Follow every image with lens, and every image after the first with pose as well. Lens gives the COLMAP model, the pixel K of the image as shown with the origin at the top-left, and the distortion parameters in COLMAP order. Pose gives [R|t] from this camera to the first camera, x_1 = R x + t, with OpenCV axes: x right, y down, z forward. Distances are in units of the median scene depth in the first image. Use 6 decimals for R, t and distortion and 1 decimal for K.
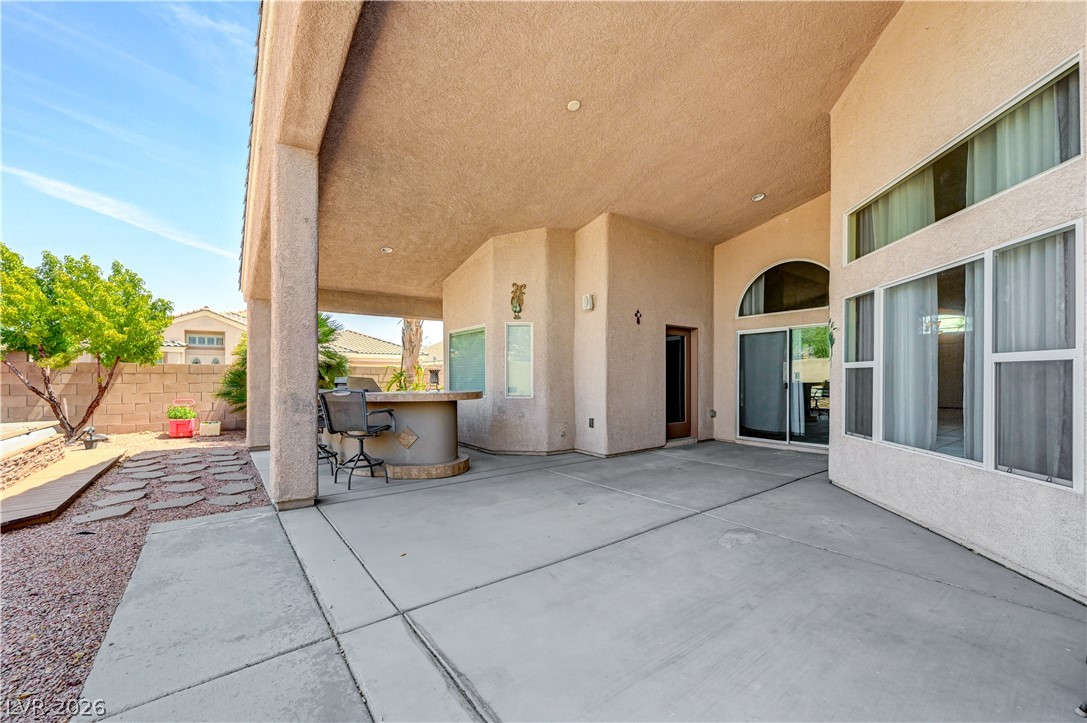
lens RADIAL K [[428.3, 0, 545.1], [0, 428.3, 372.5], [0, 0, 1]] dist [0.000889, 0.000880]
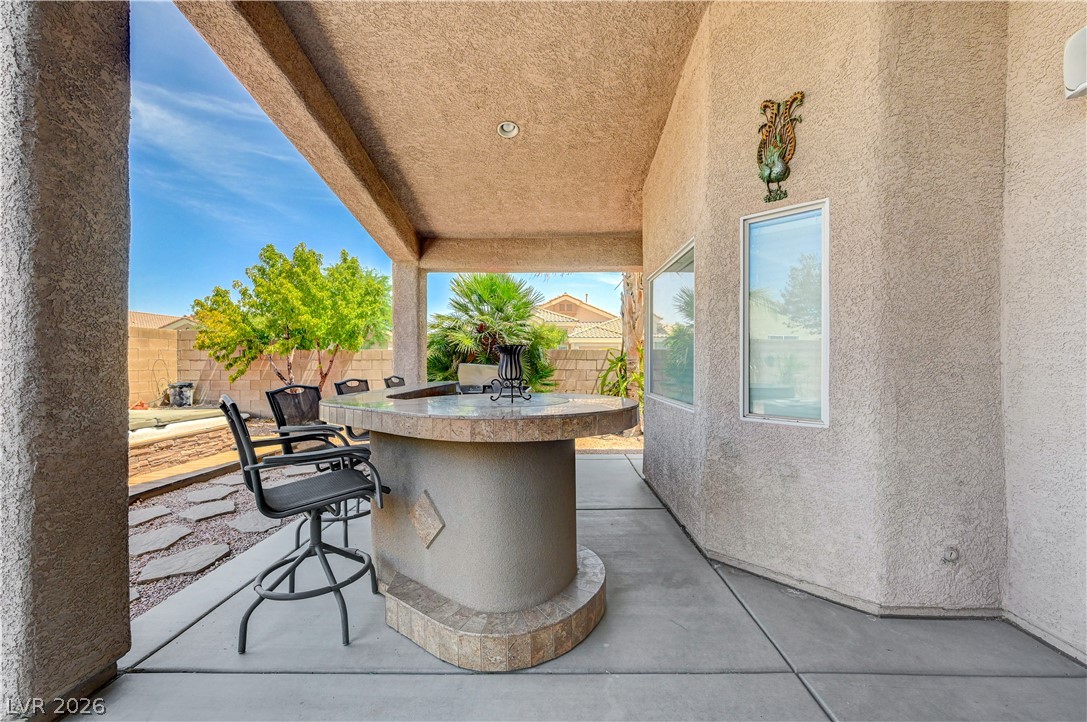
lens RADIAL K [[428.3, 0, 545.9], [0, 428.3, 365.4], [0, 0, 1]] dist [0.000889, 0.000880]
pose [[0.791608, 0.002234, -0.611025, 0.001072], [0.007644, 0.999879, 0.013560, 0.005948], [0.610981, -0.015405, 0.791495, 0.600570]]
